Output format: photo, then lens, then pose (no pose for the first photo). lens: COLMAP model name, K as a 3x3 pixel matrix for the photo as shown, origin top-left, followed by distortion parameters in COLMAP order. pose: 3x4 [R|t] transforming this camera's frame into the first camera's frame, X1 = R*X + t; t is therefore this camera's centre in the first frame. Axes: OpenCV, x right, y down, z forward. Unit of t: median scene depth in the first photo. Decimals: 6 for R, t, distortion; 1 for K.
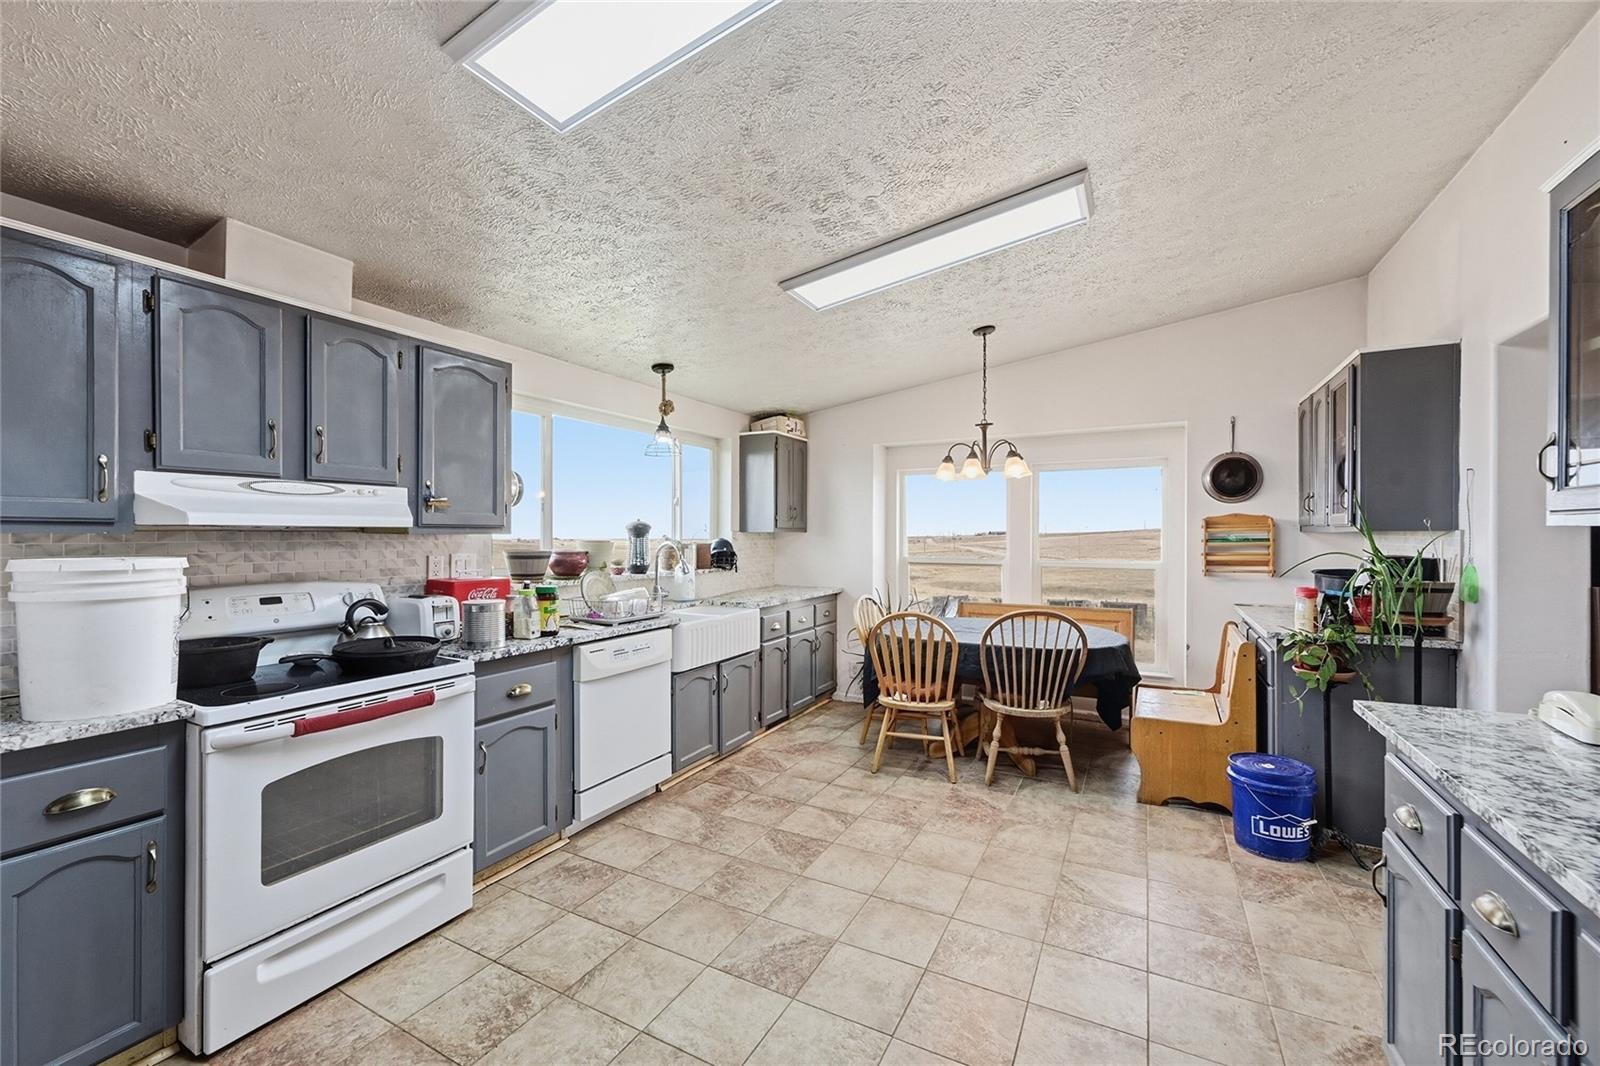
lens RADIAL K [[633.5, 0, 806.2], [0, 633.5, 541.5], [0, 0, 1]] dist [-0.004114, -0.000253]
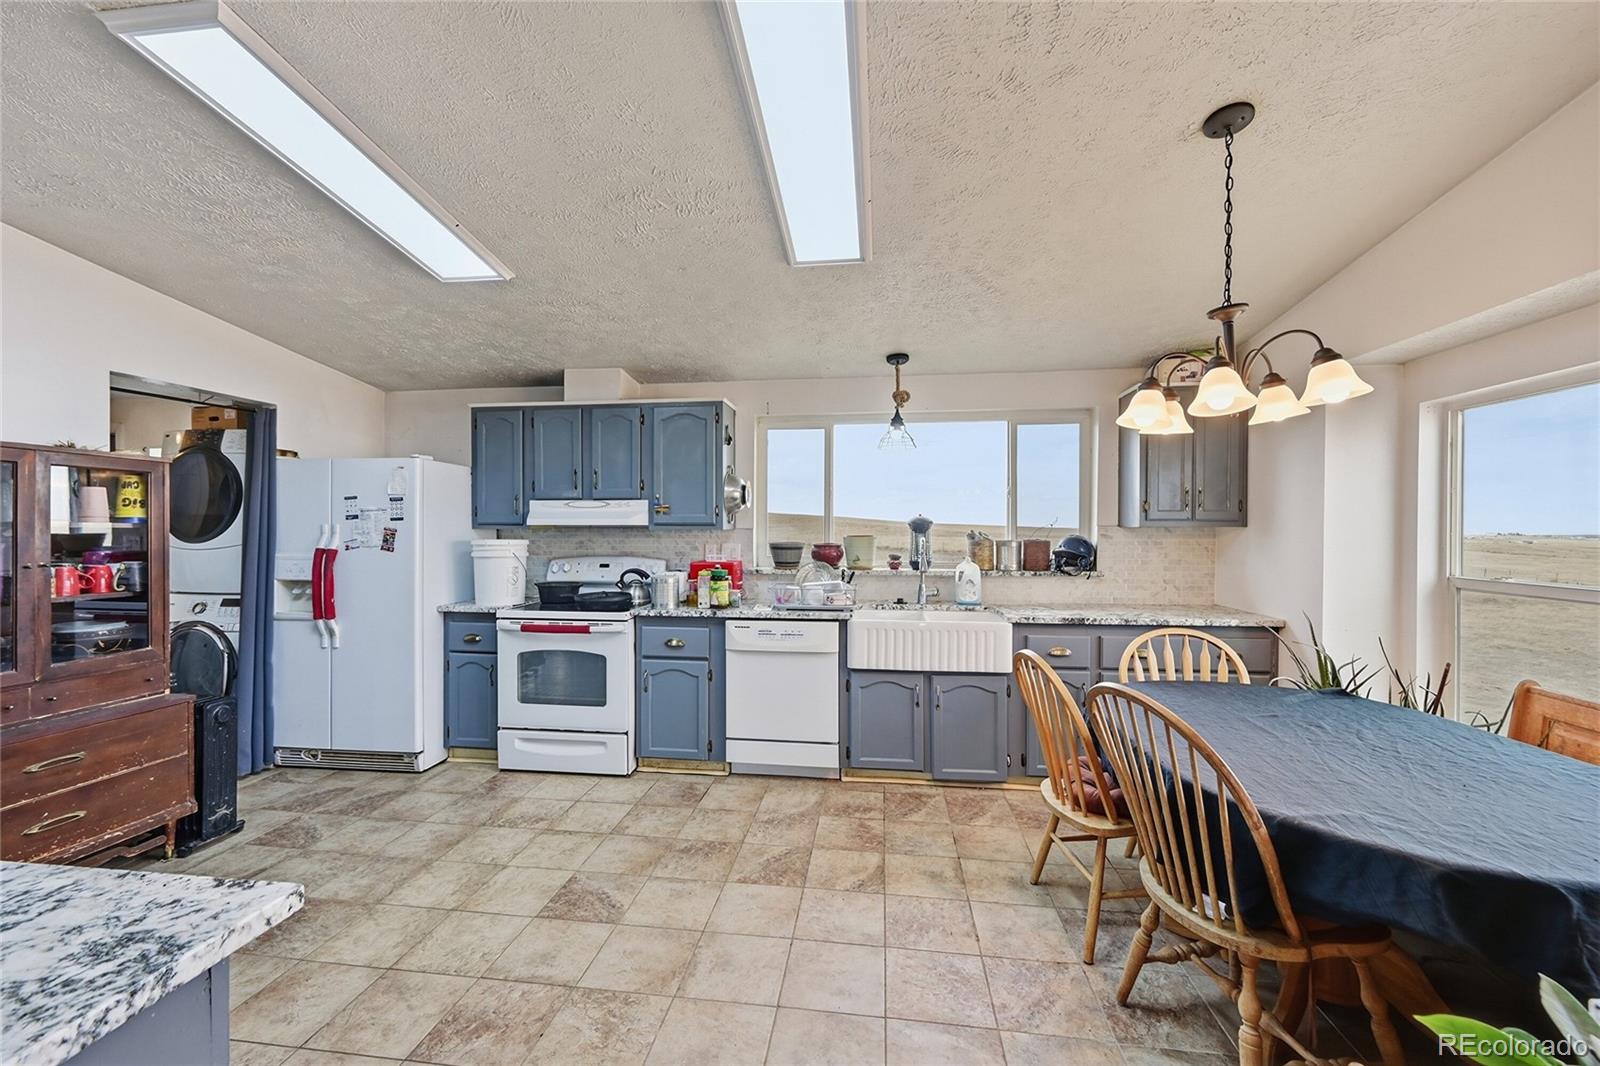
lens RADIAL K [[633.5, 0, 804.7], [0, 633.5, 539.0], [0, 0, 1]] dist [-0.004114, -0.000253]
pose [[0.357061, 0.016000, -0.933944, 0.712883], [-0.011063, 0.999856, 0.012899, -0.009284], [0.934016, 0.005726, 0.357186, 0.585303]]
